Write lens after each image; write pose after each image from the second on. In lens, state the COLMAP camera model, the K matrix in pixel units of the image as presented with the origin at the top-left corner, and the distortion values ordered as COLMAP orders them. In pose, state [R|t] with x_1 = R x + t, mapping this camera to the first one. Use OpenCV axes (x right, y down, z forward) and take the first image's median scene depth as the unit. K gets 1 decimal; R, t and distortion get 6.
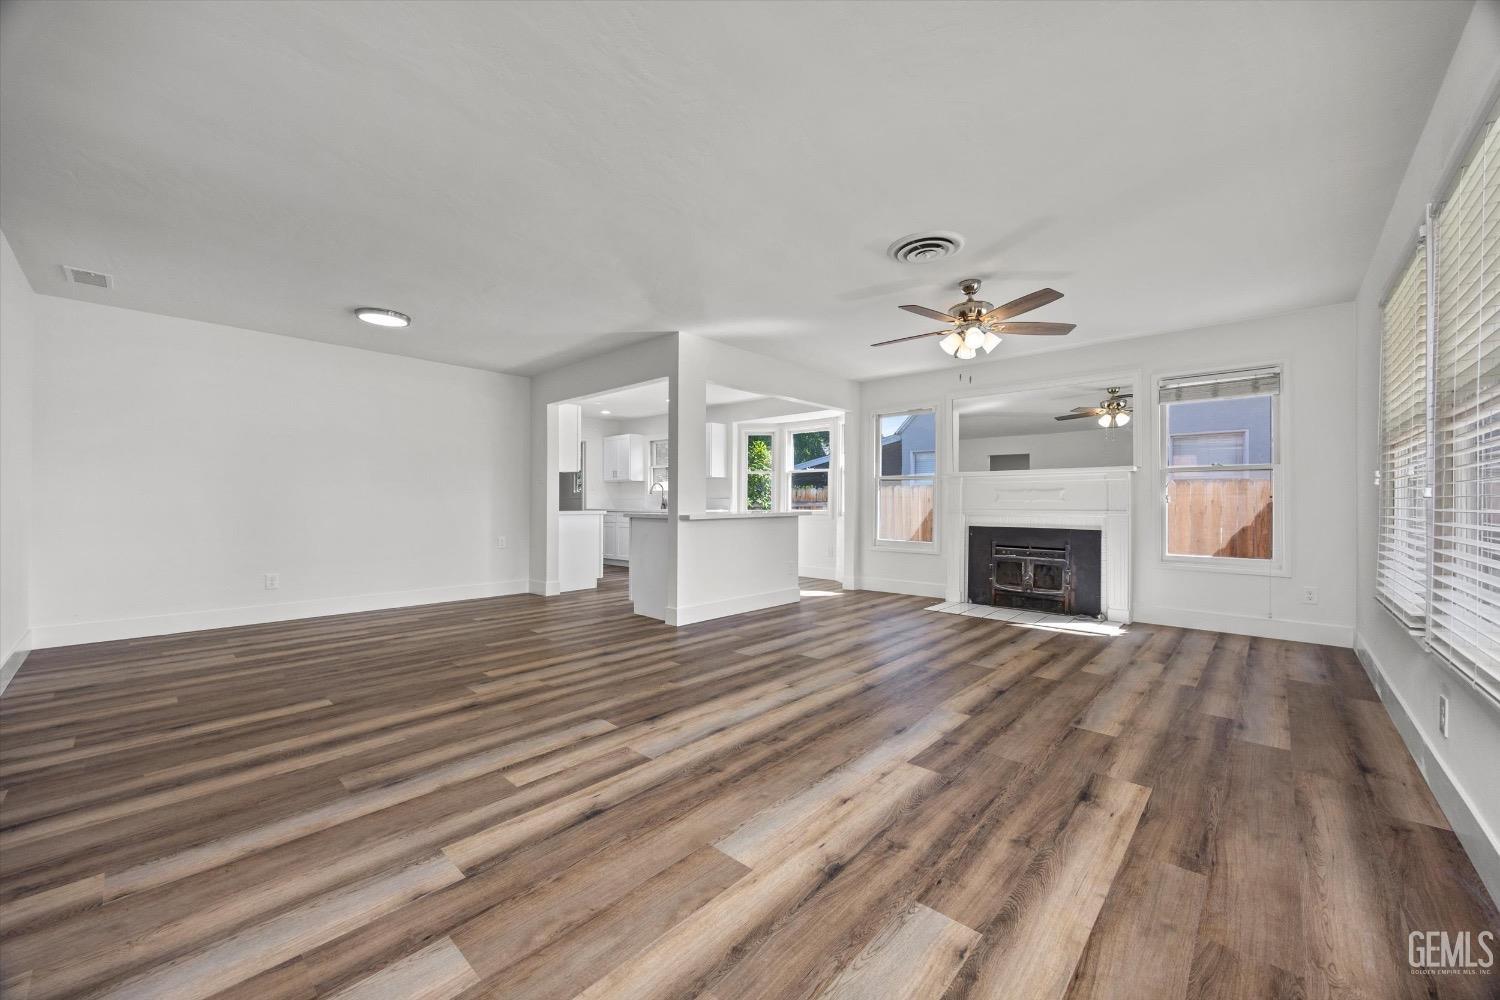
lens RADIAL K [[567.3, 0, 749.8], [0, 567.3, 493.0], [0, 0, 1]] dist [-0.000404, 0.000225]
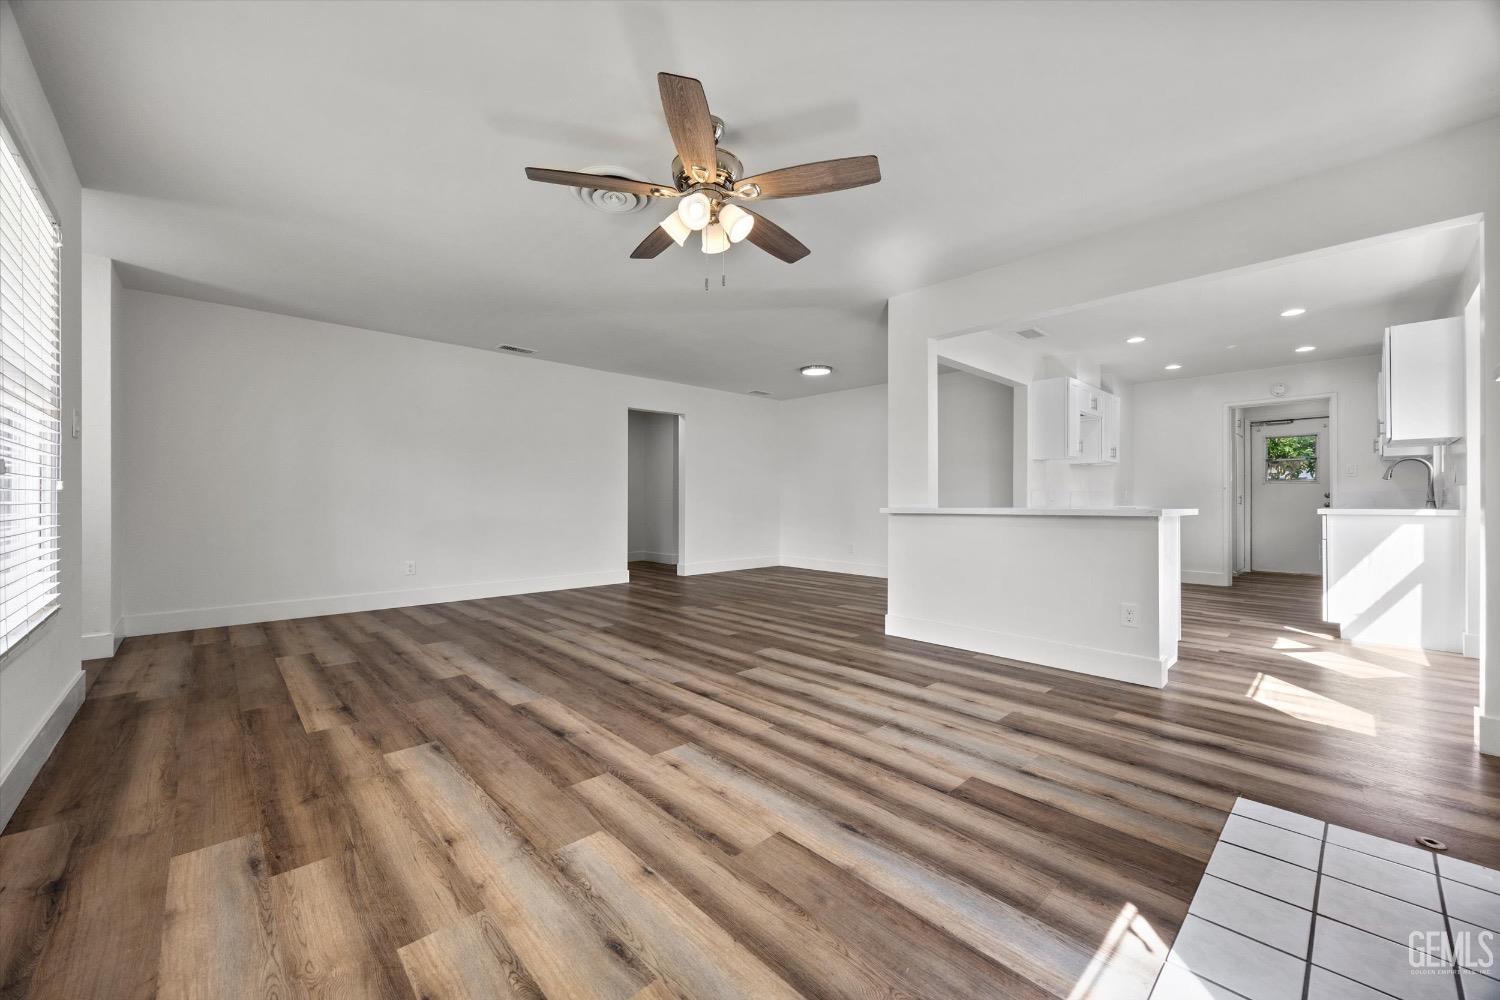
lens RADIAL K [[567.3, 0, 755.9], [0, 567.3, 514.0], [0, 0, 1]] dist [-0.000404, 0.000225]
pose [[-0.057018, 0.022111, -0.998128, 1.139986], [0.013308, 0.999683, 0.021385, 0.035231], [0.998284, -0.012064, -0.057294, 1.254873]]
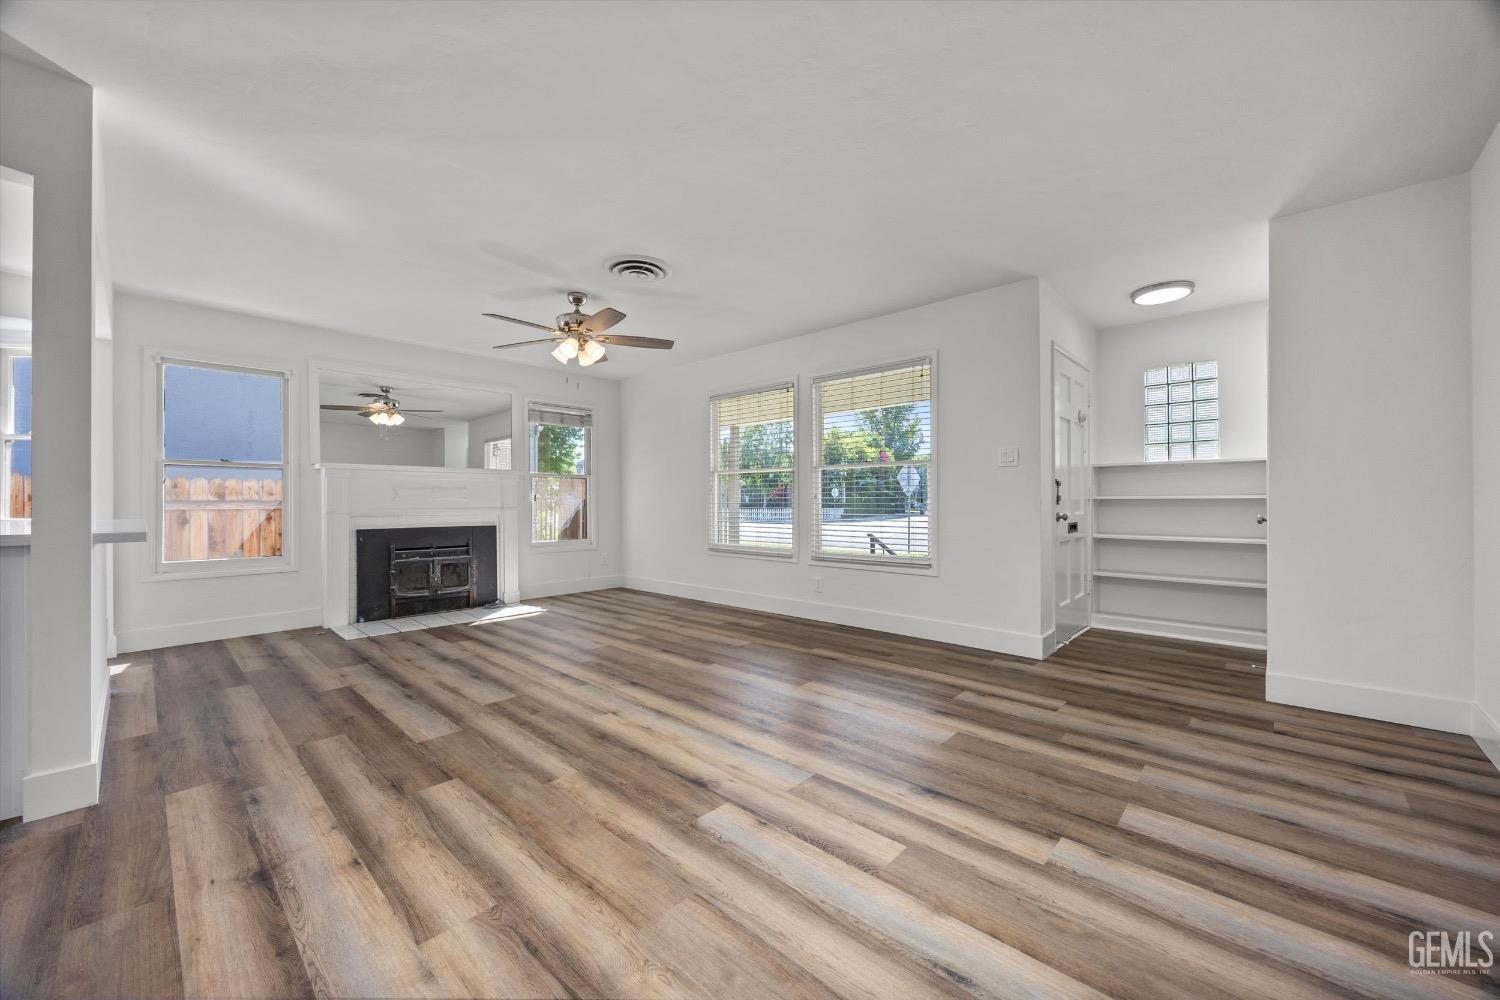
lens RADIAL K [[567.3, 0, 741.3], [0, 567.3, 497.6], [0, 0, 1]] dist [-0.000404, 0.000225]
pose [[0.015963, 0.003202, 0.999867, -0.784019], [-0.015283, 0.999879, -0.002958, 0.009278], [-0.999756, -0.015234, 0.016010, 0.779566]]
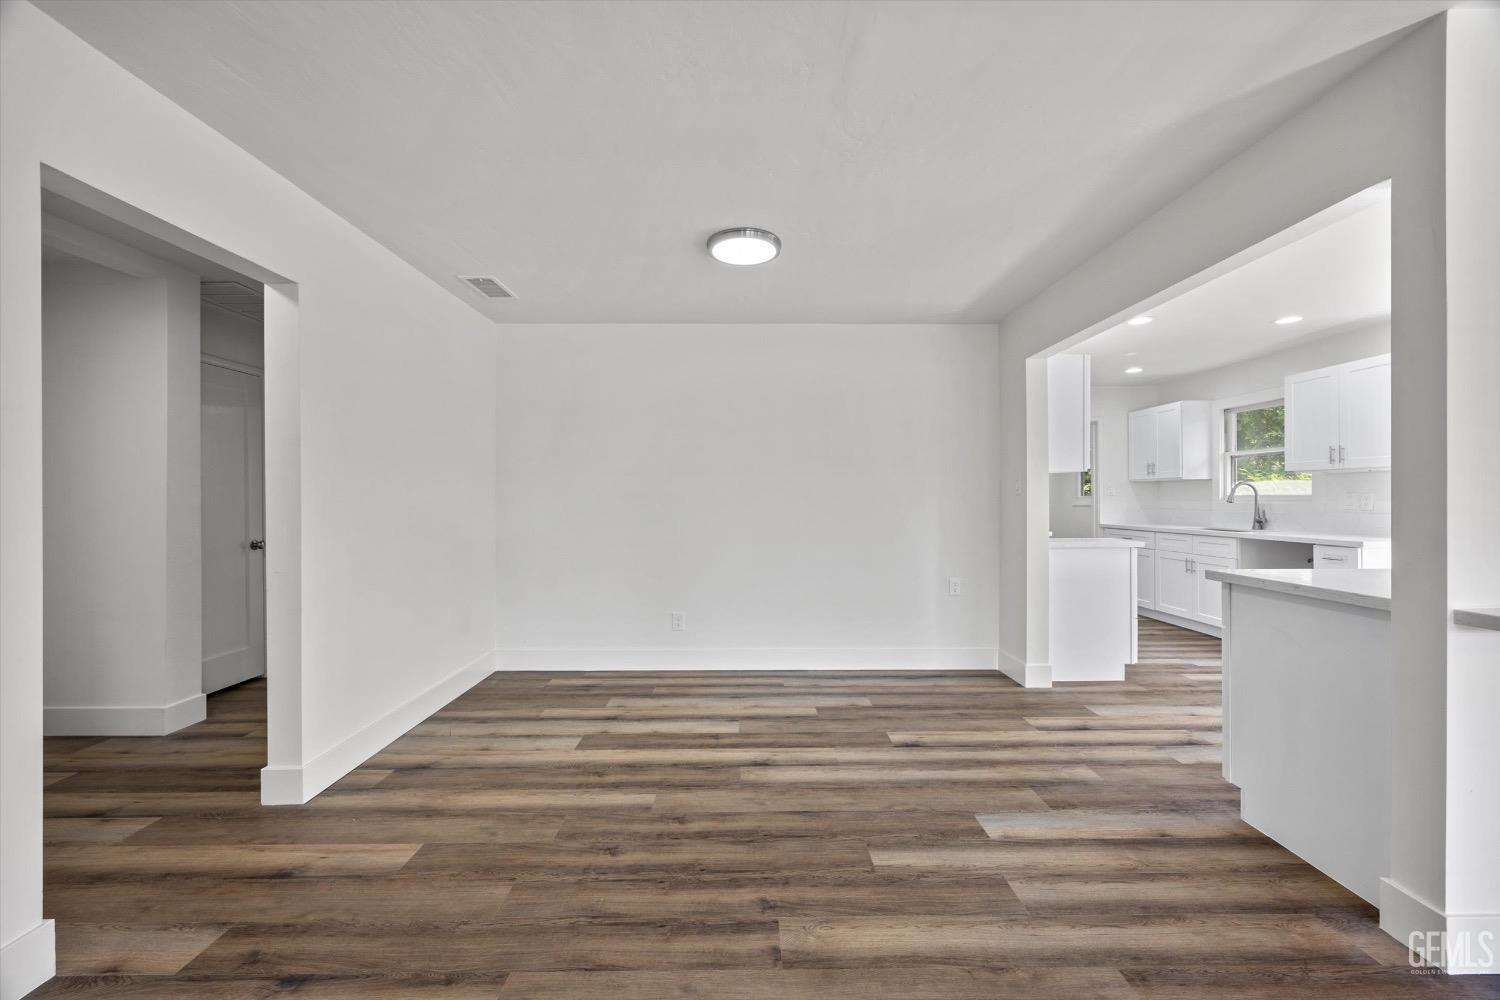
lens RADIAL K [[567.3, 0, 746.7], [0, 567.3, 498.6], [0, 0, 1]] dist [-0.000404, 0.000225]
pose [[0.674428, -0.001032, -0.738340, -0.230847], [0.015253, 0.999805, 0.012536, -0.046335], [0.738183, -0.019717, 0.674312, 0.753733]]
